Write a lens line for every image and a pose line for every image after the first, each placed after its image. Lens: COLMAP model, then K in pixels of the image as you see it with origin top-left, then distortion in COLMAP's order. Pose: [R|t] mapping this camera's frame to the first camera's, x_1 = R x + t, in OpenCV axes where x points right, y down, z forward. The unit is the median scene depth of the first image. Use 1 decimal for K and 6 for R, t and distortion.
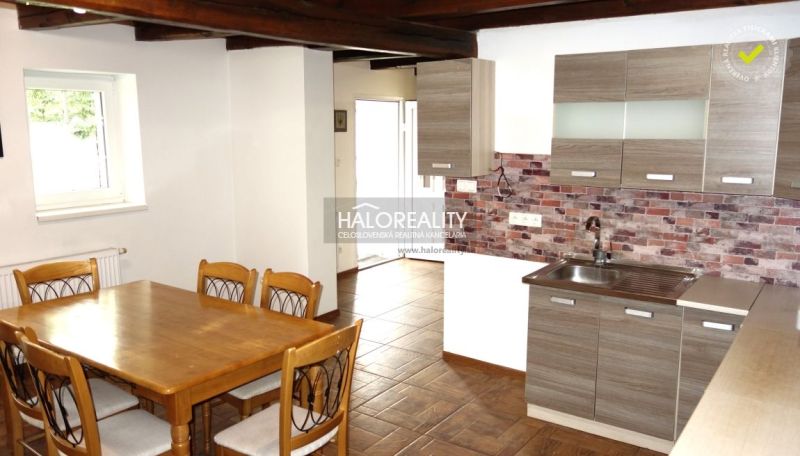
lens RADIAL K [[642.6, 0, 399.7], [0, 642.6, 227.6], [0, 0, 1]] dist [0.024135, -0.005779]
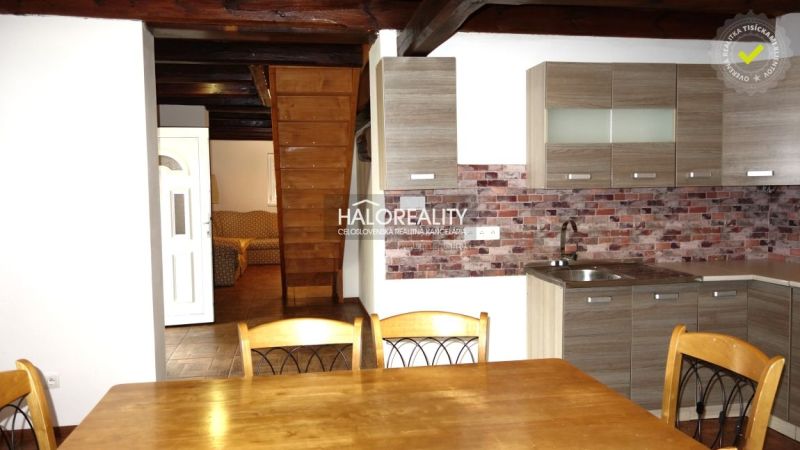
lens RADIAL K [[642.0, 0, 395.9], [0, 642.0, 226.8], [0, 0, 1]] dist [0.015388, -0.005735]
pose [[0.703111, -0.057034, 0.708790, -0.584964], [0.126204, 0.990963, -0.045453, 0.005138], [-0.699792, 0.121410, 0.703954, 0.433596]]
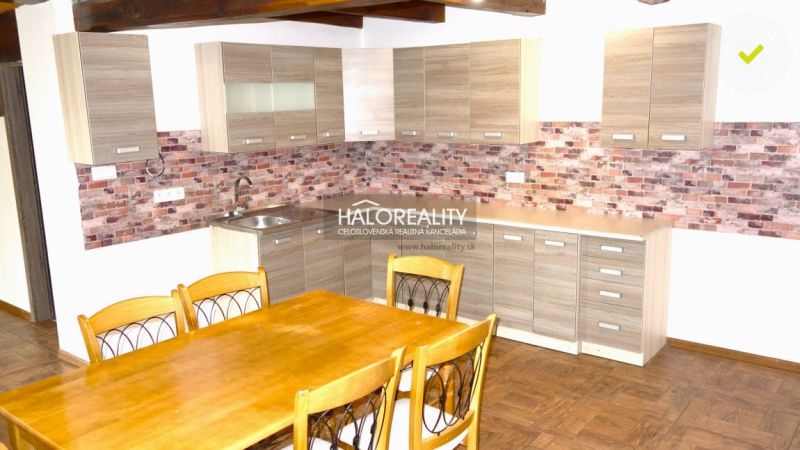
lens RADIAL K [[670.0, 0, 404.8], [0, 670.0, 224.3], [0, 0, 1]] dist [0.008497, -0.006091]
pose [[0.050862, -0.194341, 0.979614, -0.882607], [0.176095, 0.967261, 0.182748, -0.100496], [-0.983058, 0.163210, 0.083419, 0.562049]]
